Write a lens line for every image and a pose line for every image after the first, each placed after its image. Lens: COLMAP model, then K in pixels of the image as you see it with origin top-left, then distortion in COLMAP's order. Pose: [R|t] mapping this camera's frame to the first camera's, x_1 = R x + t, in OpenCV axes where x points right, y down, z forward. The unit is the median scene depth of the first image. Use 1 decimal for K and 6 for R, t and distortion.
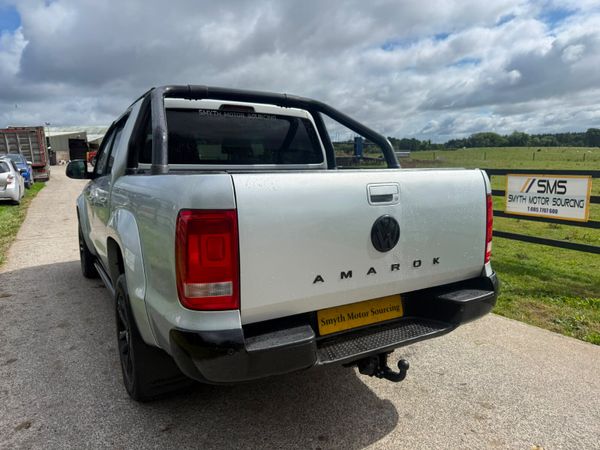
lens RADIAL K [[426.4, 0, 299.1], [0, 426.4, 228.6], [0, 0, 1]] dist [0.022620, -0.033710]
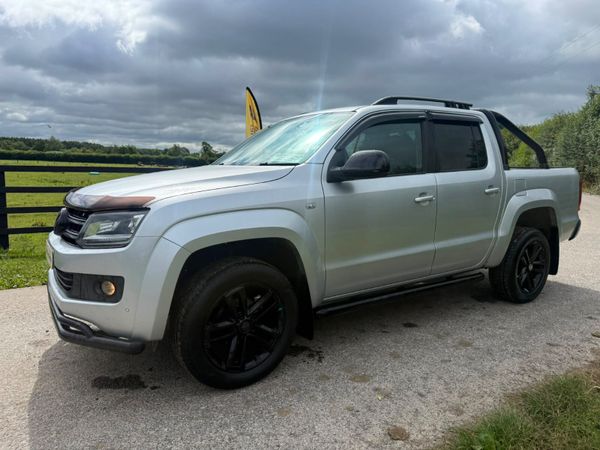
lens RADIAL K [[426.4, 0, 299.2], [0, 426.4, 226.4], [0, 0, 1]] dist [0.022620, -0.033710]
pose [[-0.059309, -0.122253, 0.990725, -1.619252], [0.145095, 0.980877, 0.129724, -0.200330], [-0.987639, 0.151443, -0.040437, 1.587457]]
